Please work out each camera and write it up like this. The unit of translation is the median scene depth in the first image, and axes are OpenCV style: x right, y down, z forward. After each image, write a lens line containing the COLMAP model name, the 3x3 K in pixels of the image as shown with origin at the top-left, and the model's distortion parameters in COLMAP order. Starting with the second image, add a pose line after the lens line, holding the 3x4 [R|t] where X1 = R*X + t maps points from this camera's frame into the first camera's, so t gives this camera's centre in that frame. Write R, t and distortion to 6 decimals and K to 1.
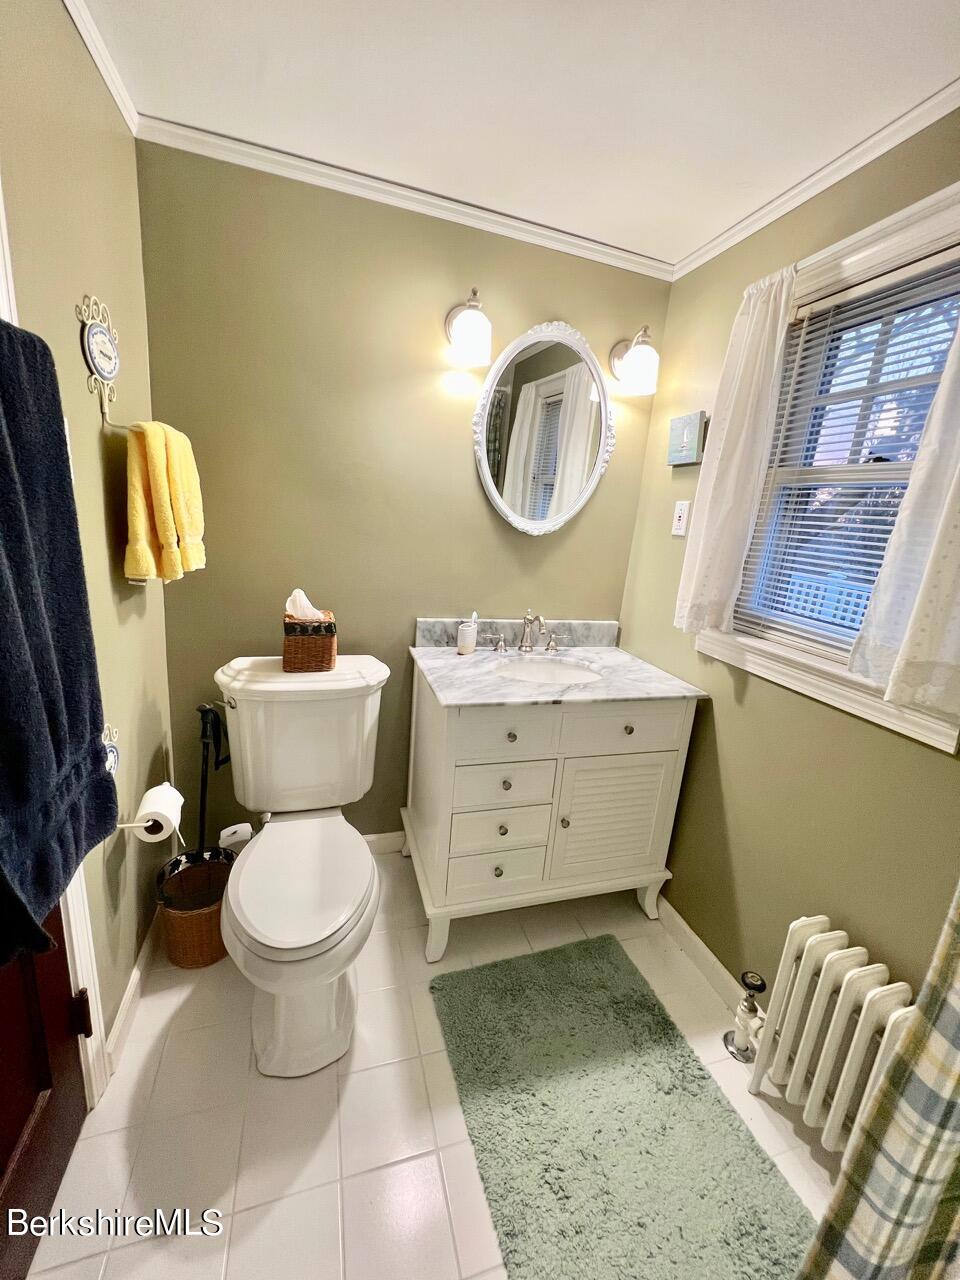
lens RADIAL K [[515.7, 0, 482.5], [0, 515.7, 636.2], [0, 0, 1]] dist [0.001602, 0.000882]
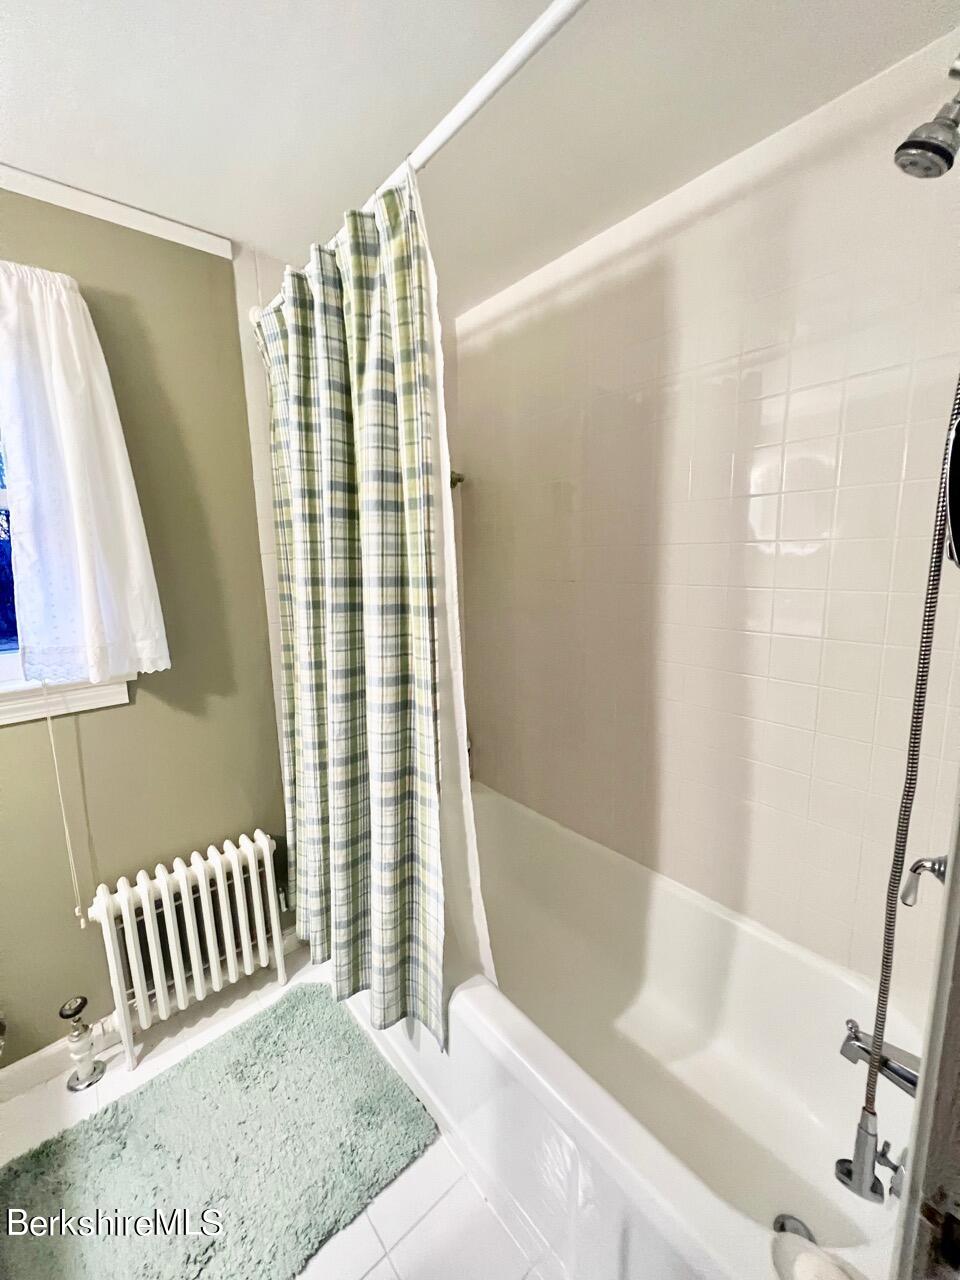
lens RADIAL K [[515.7, 0, 482.5], [0, 515.7, 636.2], [0, 0, 1]] dist [0.001602, 0.000882]
pose [[-0.392605, -0.227495, 0.891127, -0.530870], [0.215539, 0.919182, 0.329618, -0.152218], [-0.894094, 0.321482, -0.311841, 0.395026]]
